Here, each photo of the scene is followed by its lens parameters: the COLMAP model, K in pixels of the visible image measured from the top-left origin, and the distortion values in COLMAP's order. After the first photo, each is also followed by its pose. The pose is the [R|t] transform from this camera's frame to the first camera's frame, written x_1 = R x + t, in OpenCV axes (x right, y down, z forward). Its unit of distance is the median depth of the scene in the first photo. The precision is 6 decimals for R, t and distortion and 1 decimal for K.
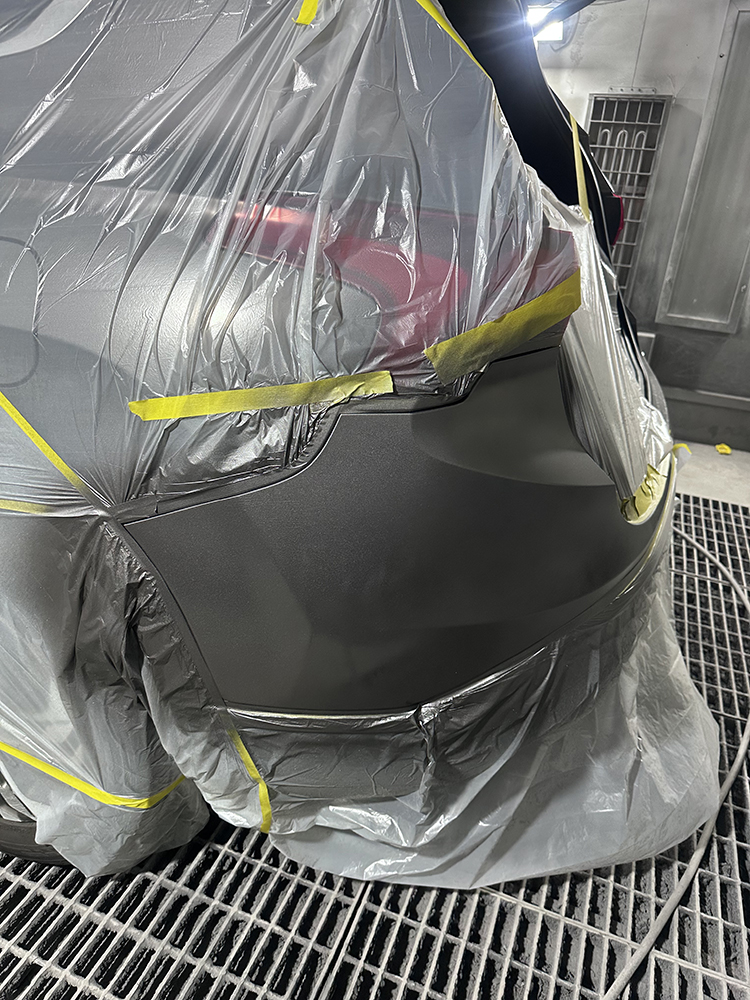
lens RADIAL K [[708.6, 0, 375.0], [0, 708.6, 500.0], [0, 0, 1]] dist [-0.005476, 0.004557]
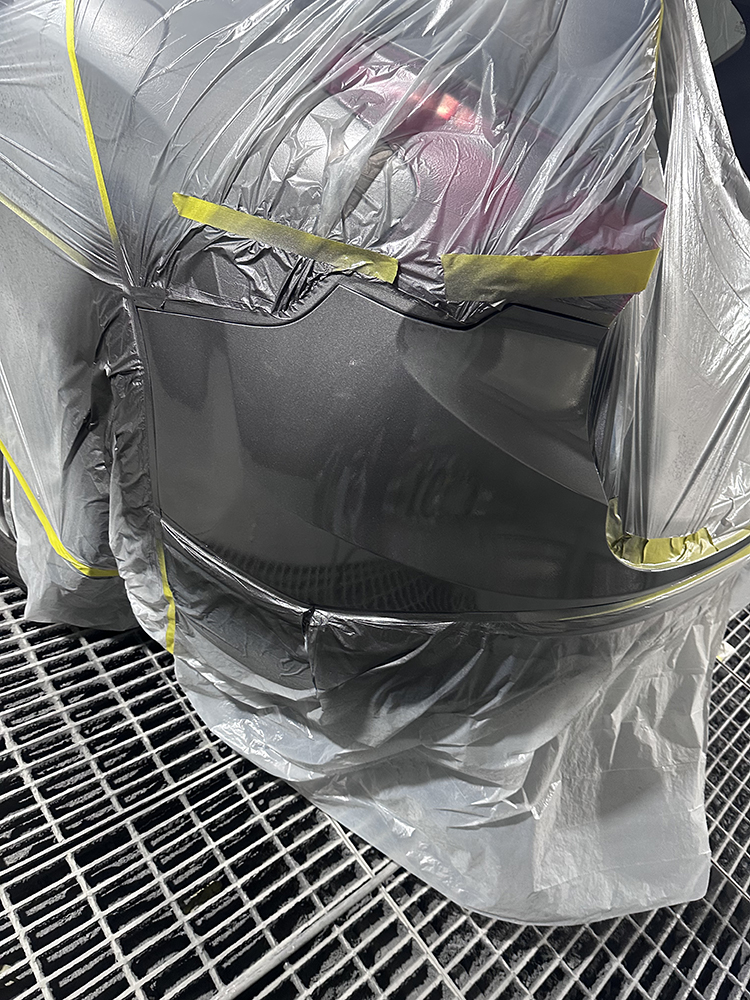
lens RADIAL K [[708.3, 0, 375.0], [0, 708.3, 500.0], [0, 0, 1]] dist [0.009031, -0.000930]
pose [[0.855166, 0.470968, -0.216517, 0.218412], [-0.454420, 0.882117, 0.123984, -0.003298], [0.249386, -0.007637, 0.968374, 0.051897]]
